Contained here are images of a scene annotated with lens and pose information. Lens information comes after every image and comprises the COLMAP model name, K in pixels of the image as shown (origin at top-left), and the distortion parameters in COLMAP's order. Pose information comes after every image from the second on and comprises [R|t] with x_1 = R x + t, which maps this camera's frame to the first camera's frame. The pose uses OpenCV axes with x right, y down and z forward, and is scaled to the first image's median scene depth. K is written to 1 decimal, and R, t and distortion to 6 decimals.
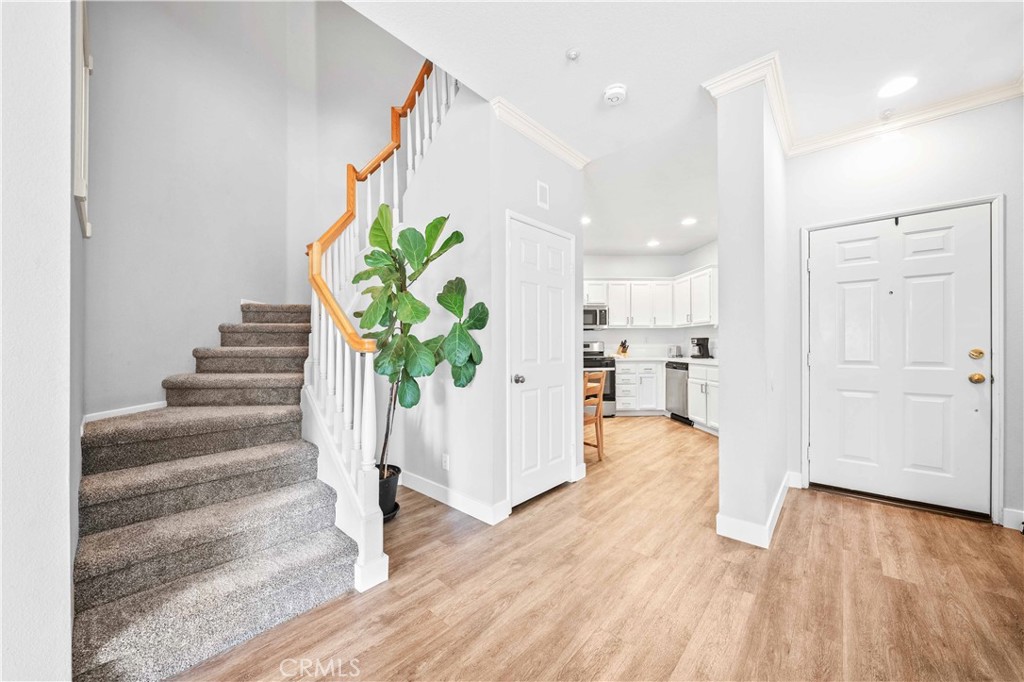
lens RADIAL K [[368.9, 0, 509.6], [0, 368.9, 342.7], [0, 0, 1]] dist [0.010299, -0.000015]
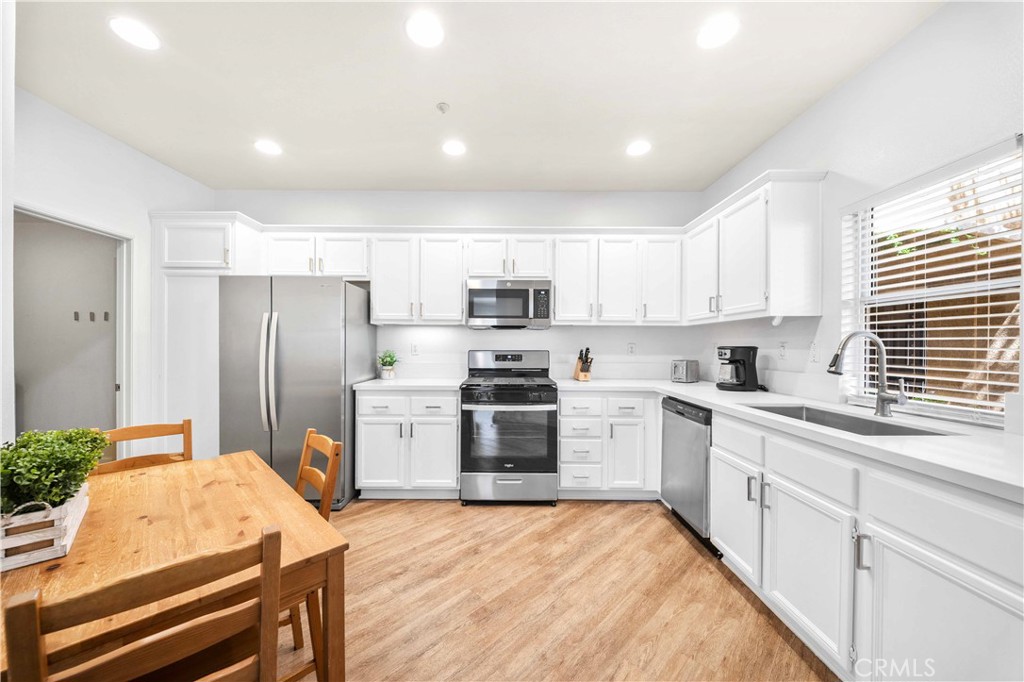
lens RADIAL K [[368.9, 0, 509.6], [0, 368.9, 342.7], [0, 0, 1]] dist [0.010299, -0.000015]
pose [[0.998955, 0.011462, -0.044246, 0.242325], [-0.011448, 0.999934, 0.000569, -0.014335], [0.044250, -0.000062, 0.999021, 0.507550]]
